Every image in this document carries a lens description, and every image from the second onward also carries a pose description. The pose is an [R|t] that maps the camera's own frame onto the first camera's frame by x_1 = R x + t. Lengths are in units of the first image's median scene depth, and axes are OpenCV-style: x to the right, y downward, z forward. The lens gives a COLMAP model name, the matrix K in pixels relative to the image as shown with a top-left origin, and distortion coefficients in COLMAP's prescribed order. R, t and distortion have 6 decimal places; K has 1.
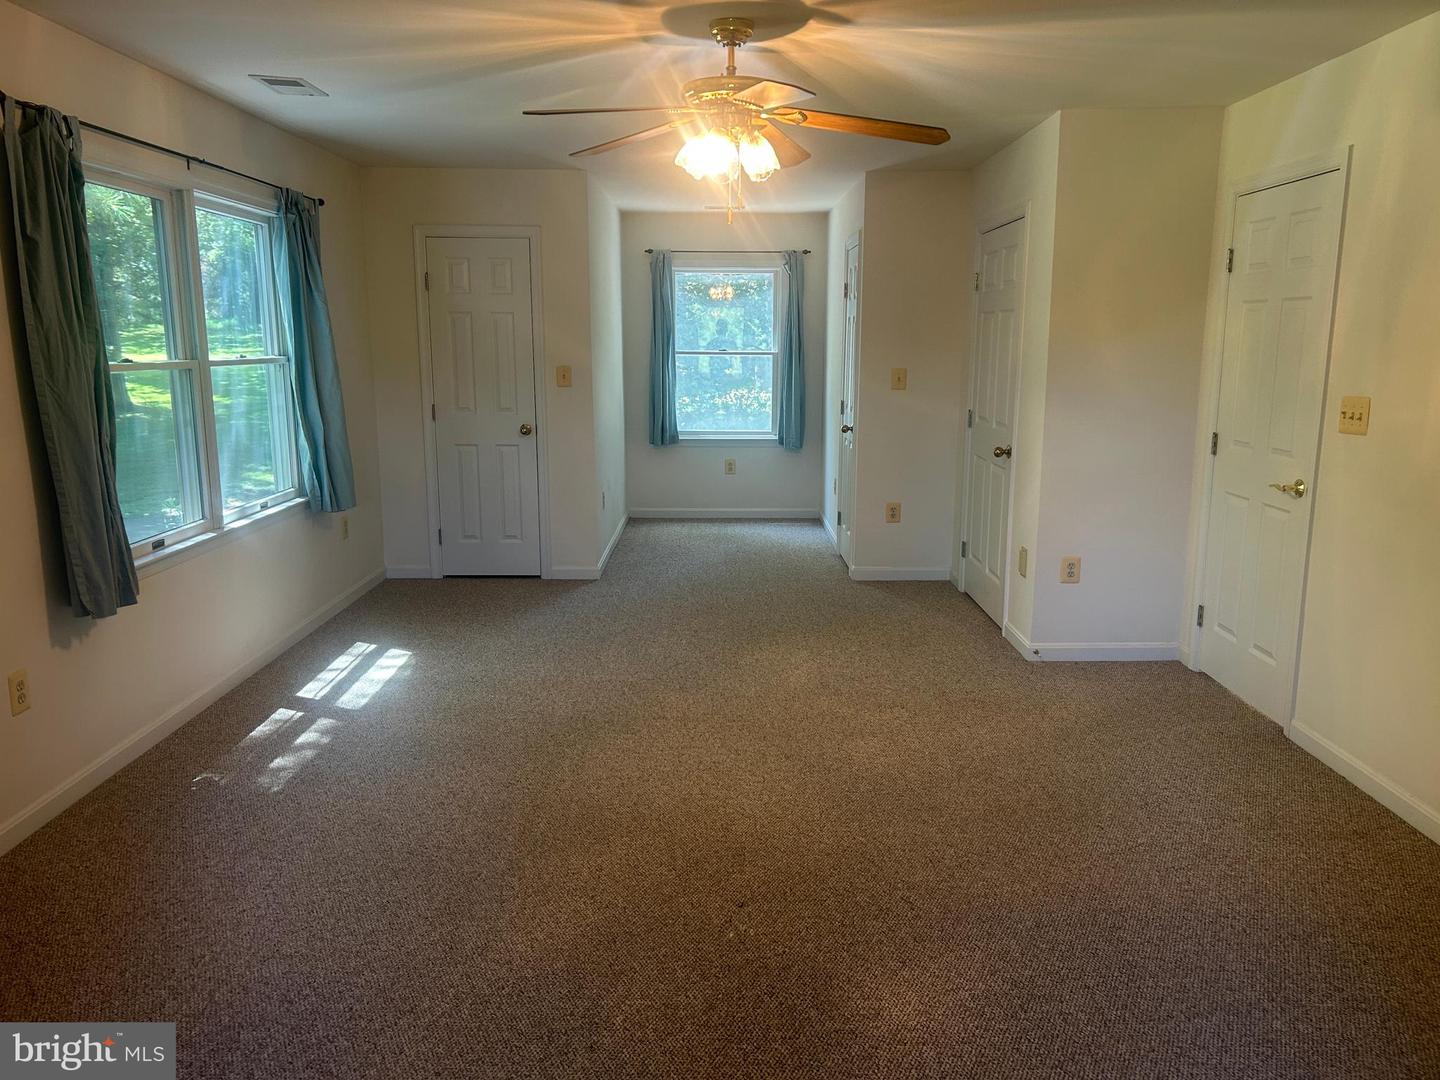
lens RADIAL K [[1086.4, 0, 723.6], [0, 1086.4, 547.4], [0, 0, 1]] dist [0.078129, -0.106059]
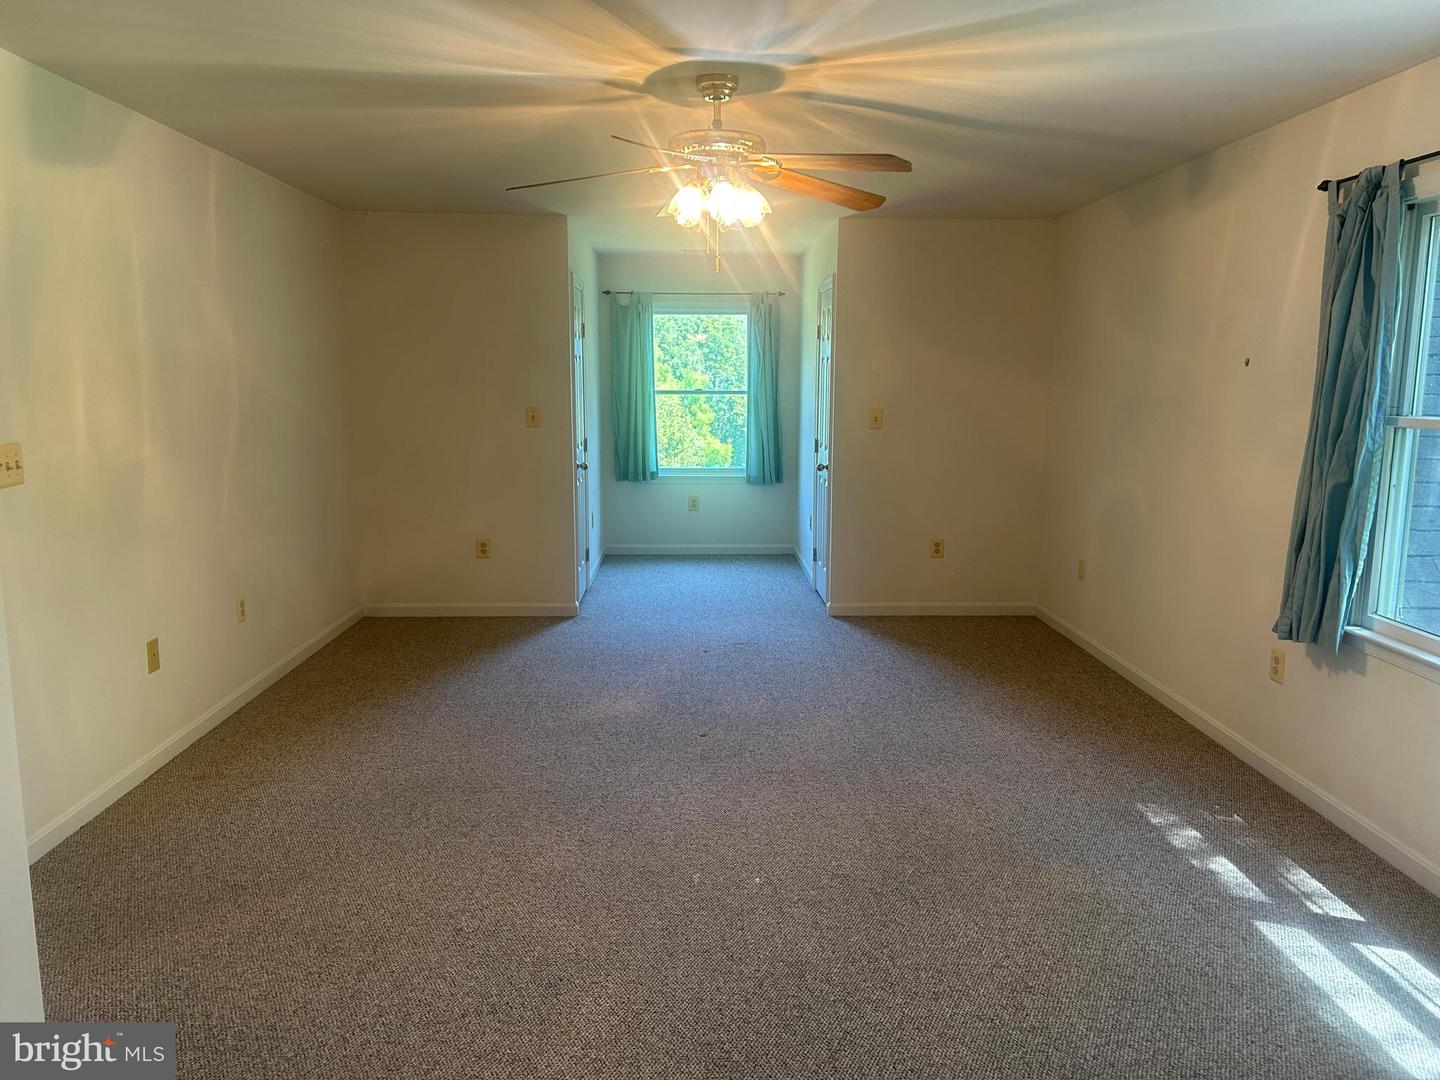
lens RADIAL K [[1086.4, 0, 723.6], [0, 1086.4, 547.4], [0, 0, 1]] dist [0.078129, -0.106059]
pose [[-0.999584, -0.002087, -0.028763, 0.026965], [-0.011851, 0.938994, 0.343730, -0.381609], [0.026291, 0.343928, -0.938628, 1.928017]]
